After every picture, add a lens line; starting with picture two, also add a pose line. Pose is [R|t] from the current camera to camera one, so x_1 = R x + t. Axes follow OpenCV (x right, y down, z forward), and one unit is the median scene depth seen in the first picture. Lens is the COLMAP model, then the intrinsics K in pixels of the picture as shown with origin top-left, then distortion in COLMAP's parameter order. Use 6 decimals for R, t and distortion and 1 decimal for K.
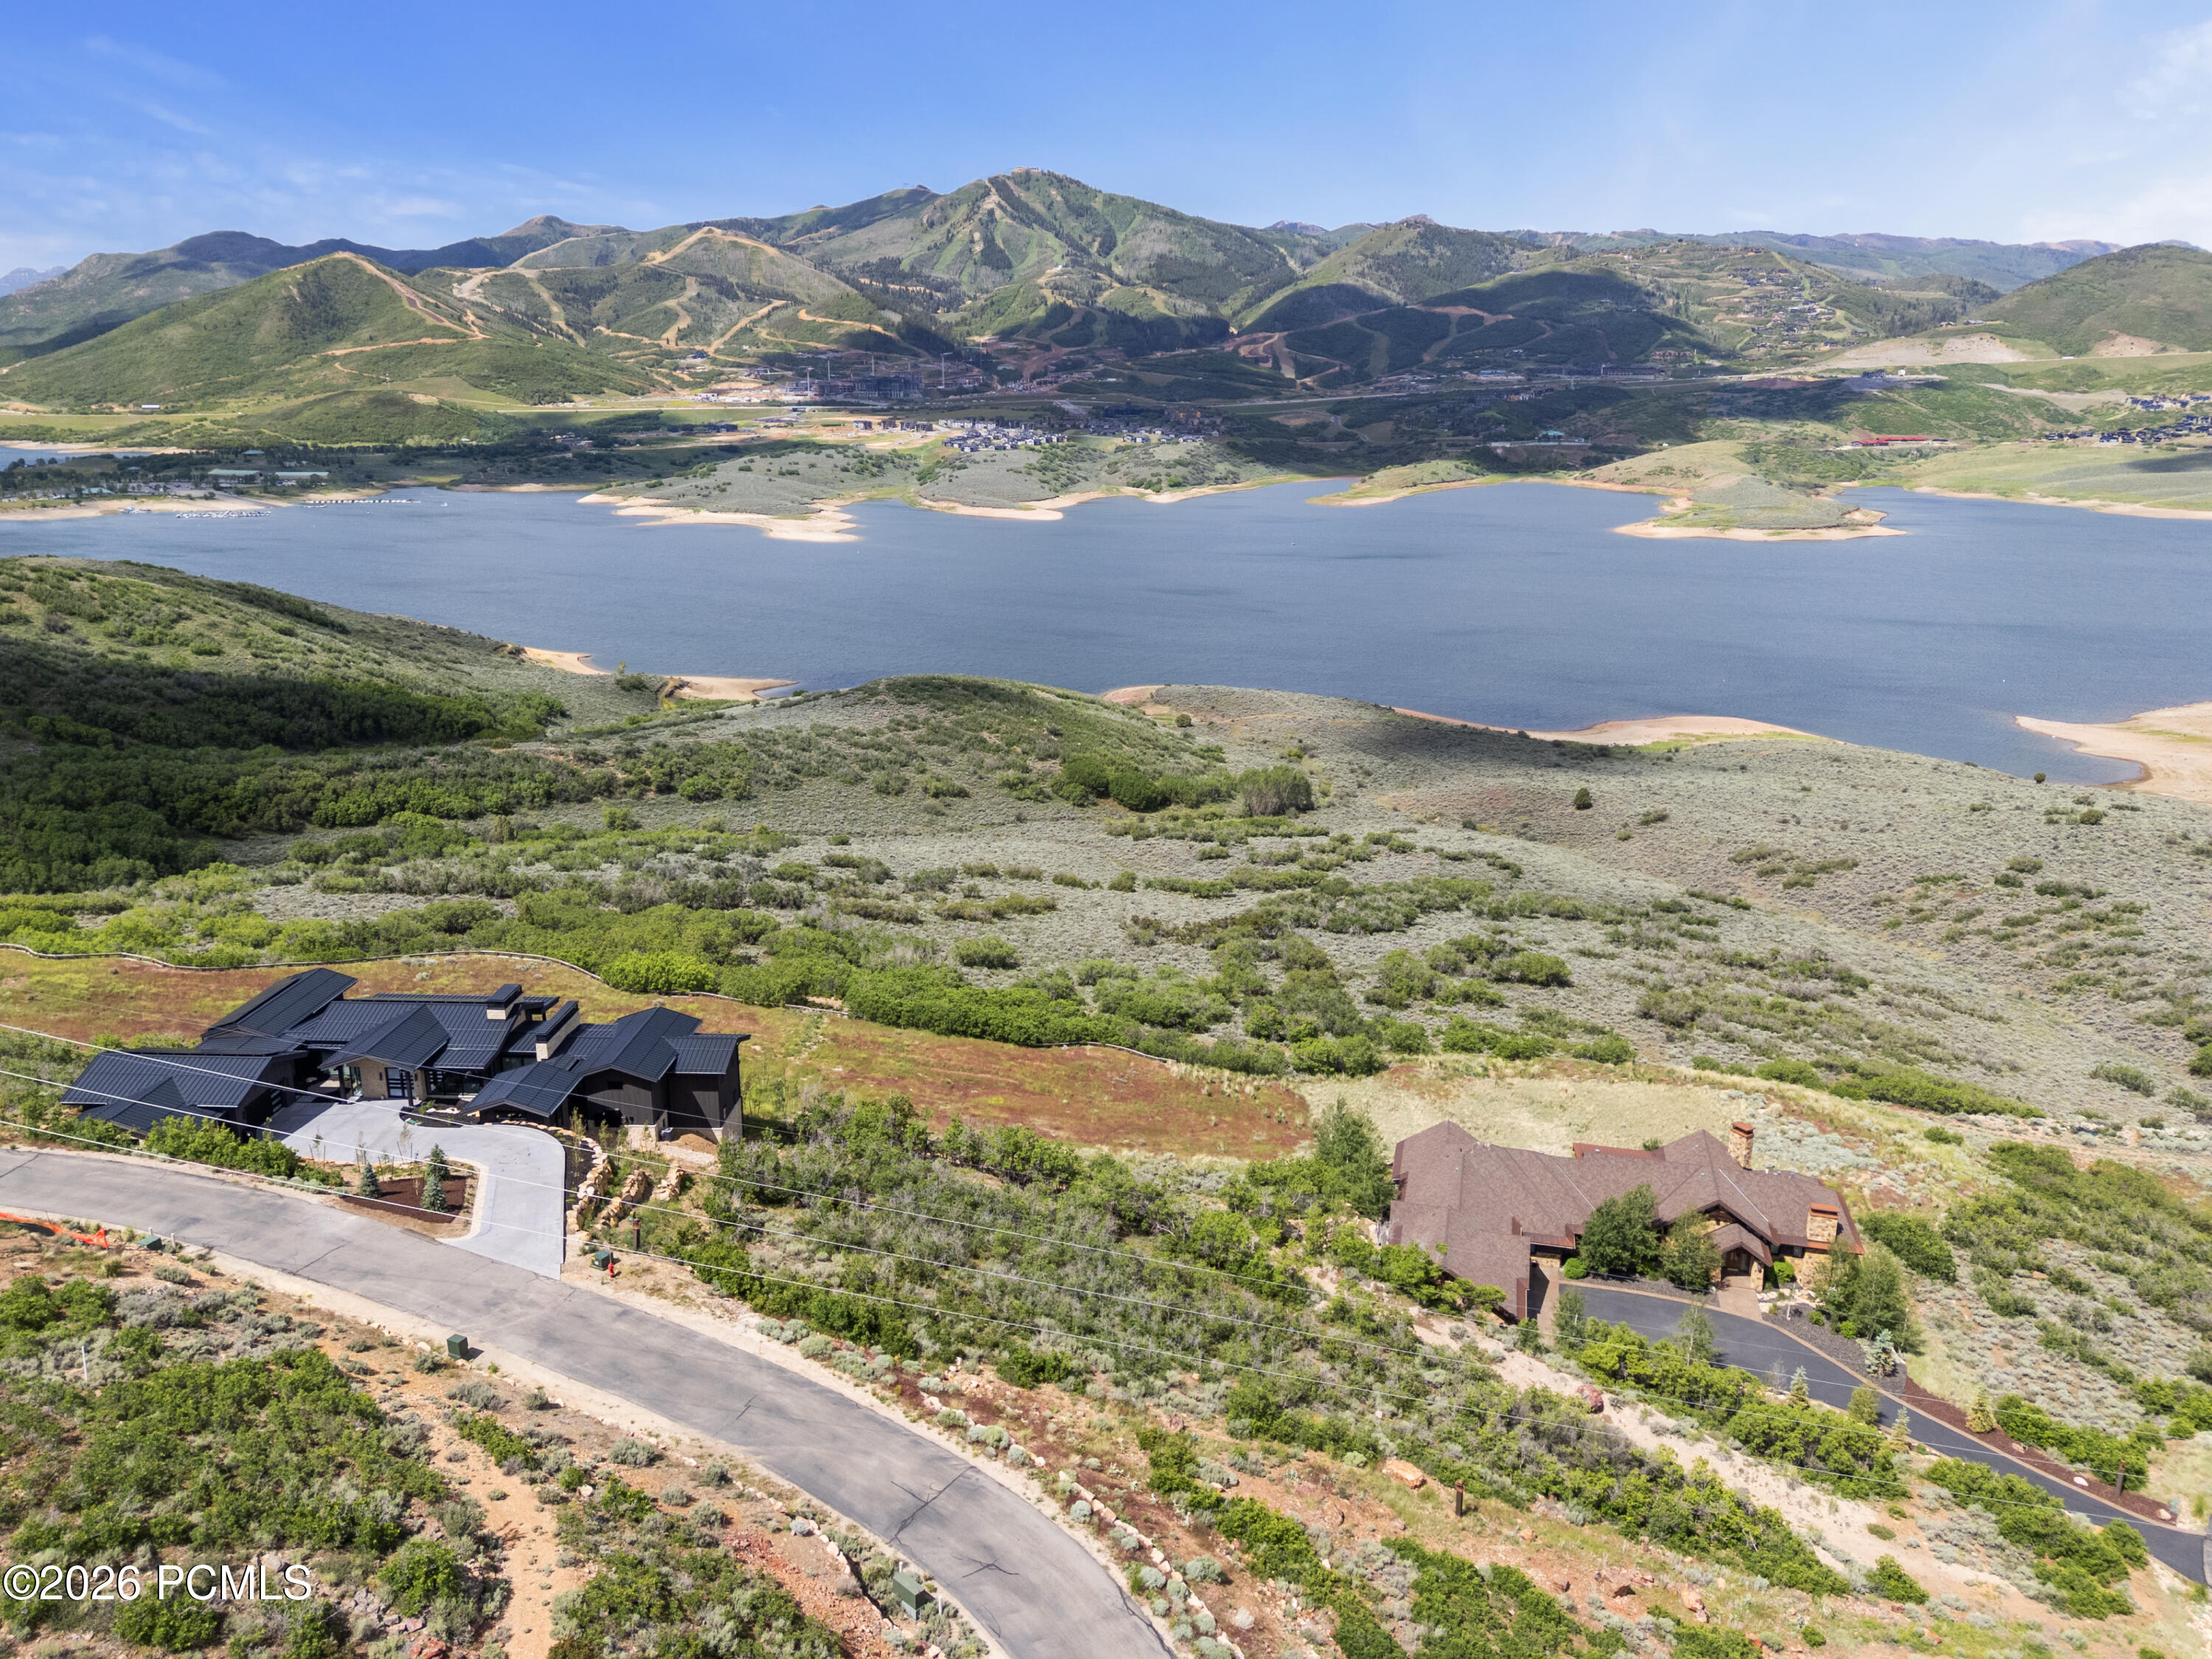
lens RADIAL K [[1630.8, 0, 1135.2], [0, 1630.8, 834.7], [0, 0, 1]] dist [0.064824, -0.051884]
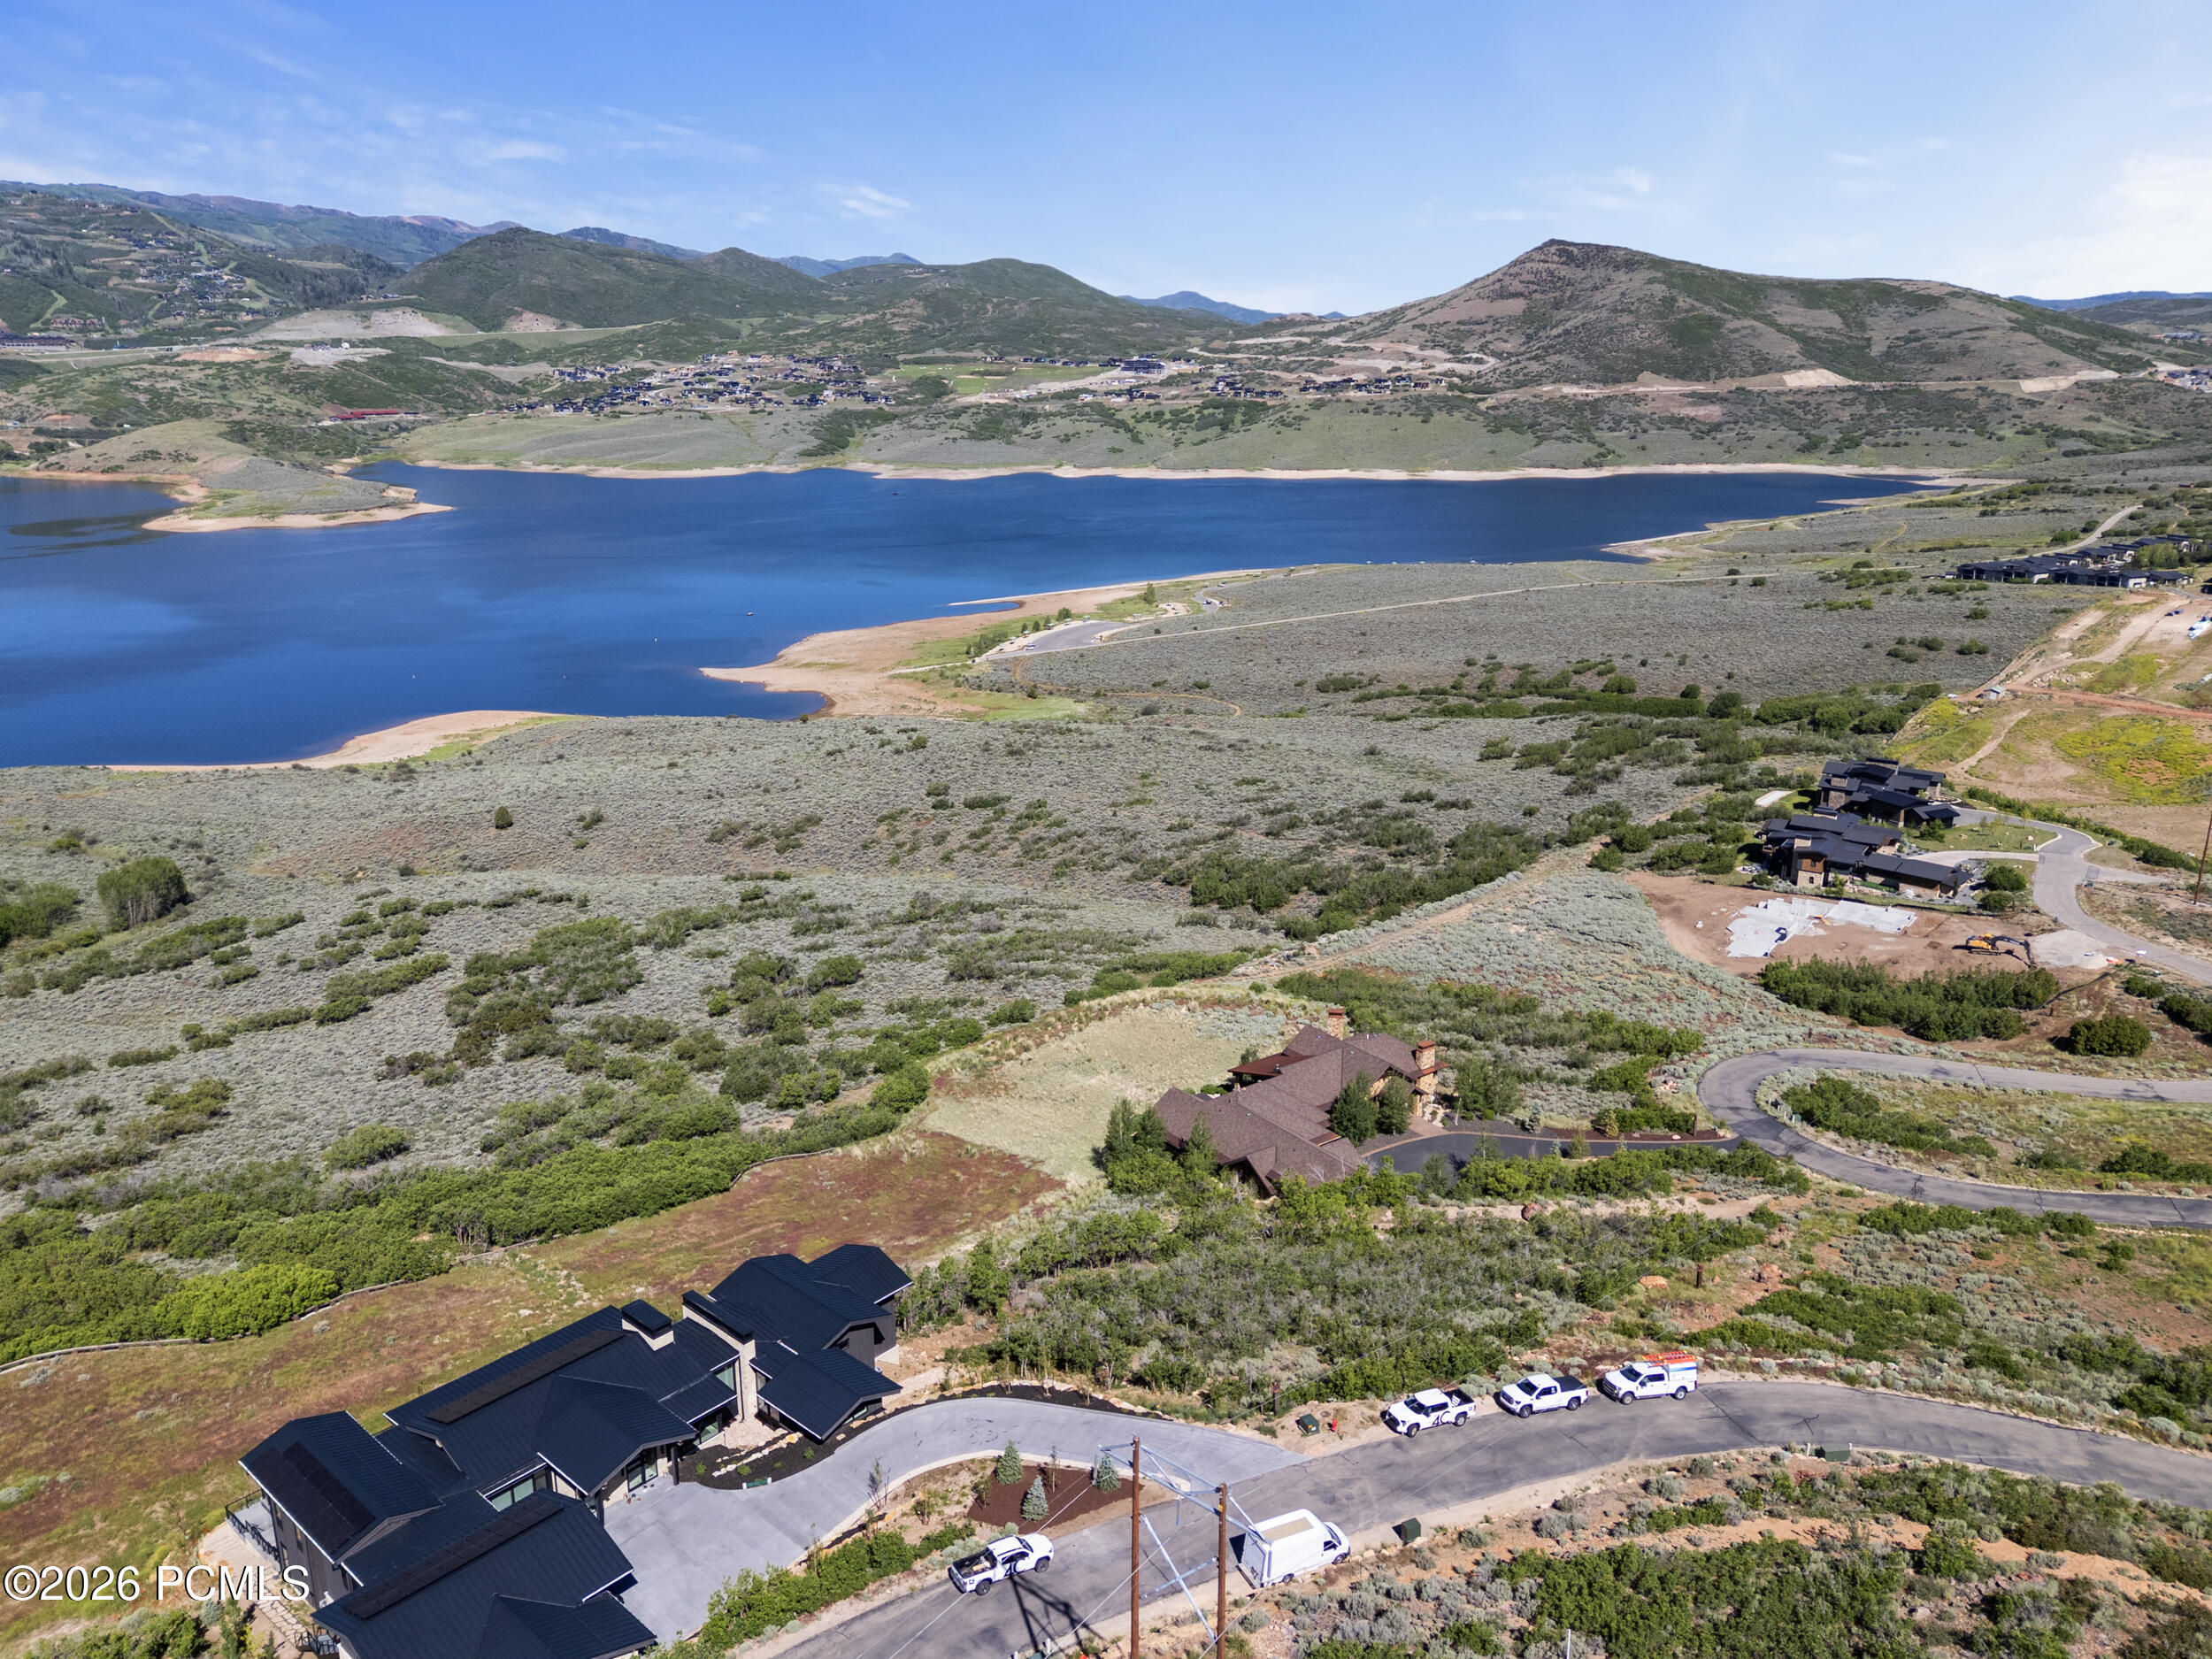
lens RADIAL K [[1630.8, 0, 1095.0], [0, 1630.8, 832.4], [0, 0, 1]] dist [0.064824, -0.051884]
pose [[0.645995, -0.224084, 0.729710, -0.167441], [0.210706, 0.971148, 0.111693, -0.037166], [-0.733685, 0.081601, 0.674572, 0.059503]]
